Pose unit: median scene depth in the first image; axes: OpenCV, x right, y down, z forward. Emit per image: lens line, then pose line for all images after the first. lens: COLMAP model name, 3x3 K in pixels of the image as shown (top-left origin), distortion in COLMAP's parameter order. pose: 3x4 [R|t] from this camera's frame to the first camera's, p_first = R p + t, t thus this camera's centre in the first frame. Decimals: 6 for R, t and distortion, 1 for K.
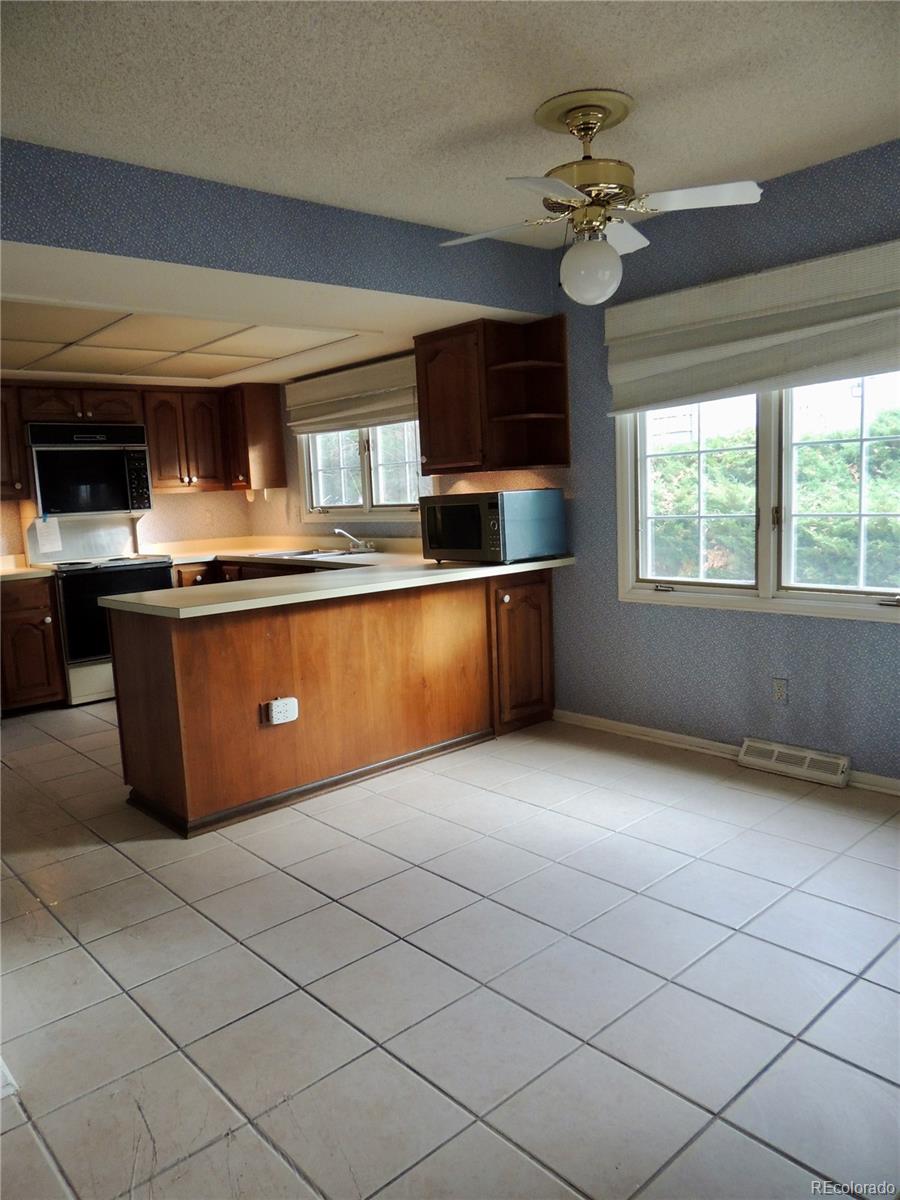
lens RADIAL K [[858.5, 0, 456.2], [0, 858.5, 603.7], [0, 0, 1]] dist [-0.043195, 0.003512]
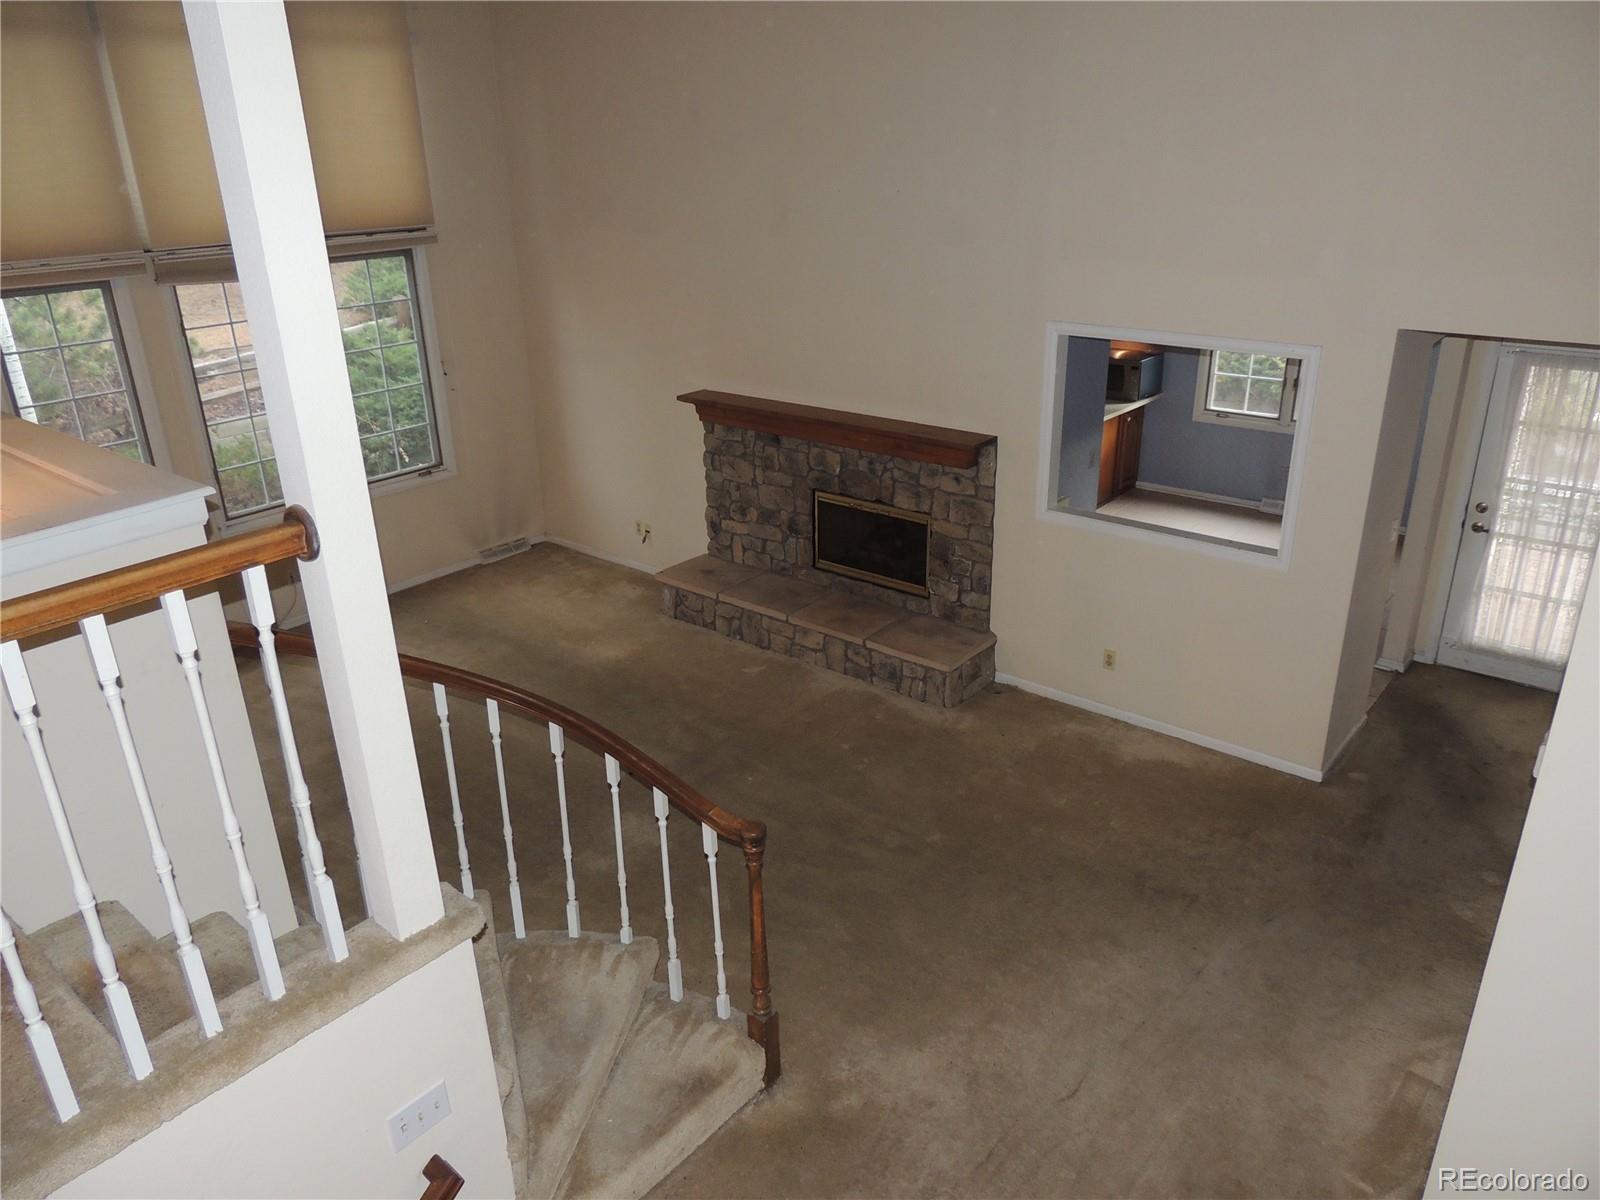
lens RADIAL K [[1144.7, 0, 800.0], [0, 1144.7, 600.0], [0, 0, 1]] dist [-0.043195, 0.003512]
pose [[0.989922, -0.026765, 0.139063, -0.971886], [-0.007829, 0.970133, 0.242448, -0.212394], [-0.141399, -0.241093, 0.960146, -1.254214]]
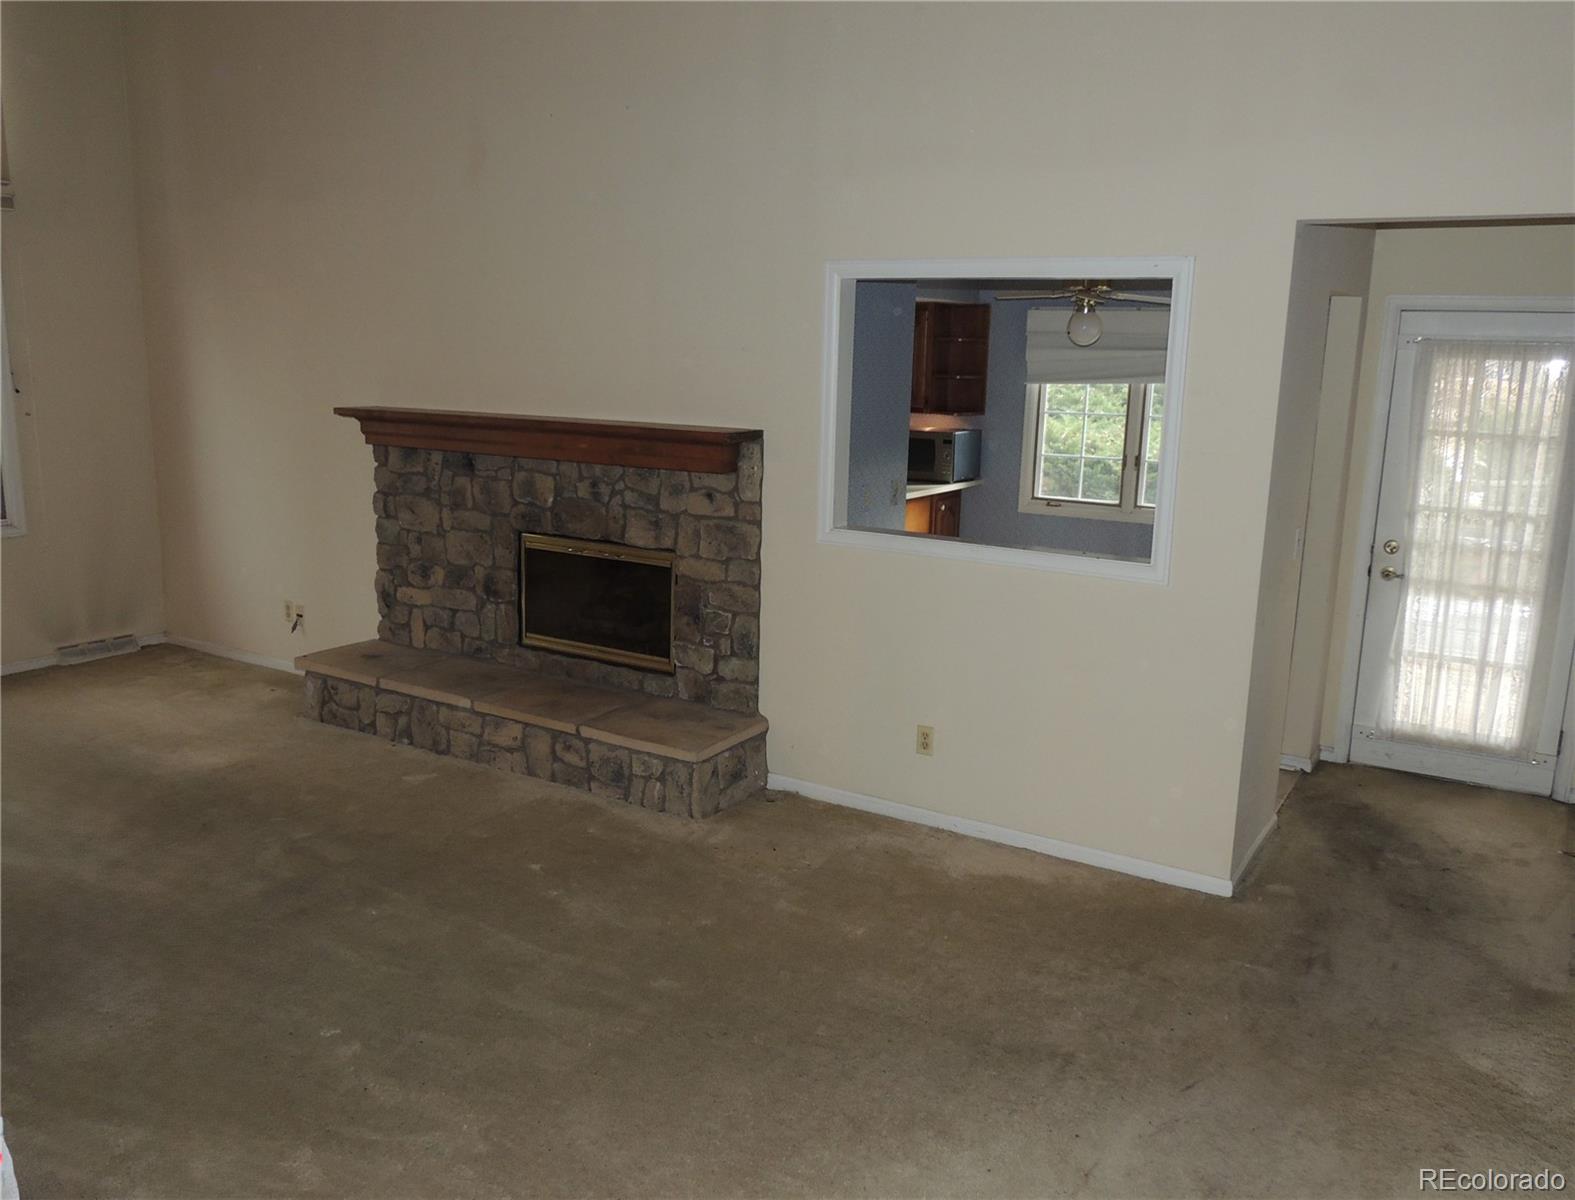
lens RADIAL K [[1251.4, 0, 787.5], [0, 1251.4, 600.0], [0, 0, 1]] dist [-0.032830, 0.003292]
pose [[0.957364, 0.016108, 0.288435, -0.810551], [-0.031477, 0.998316, 0.048725, 0.055825], [-0.287164, -0.055727, 0.956259, -0.934284]]
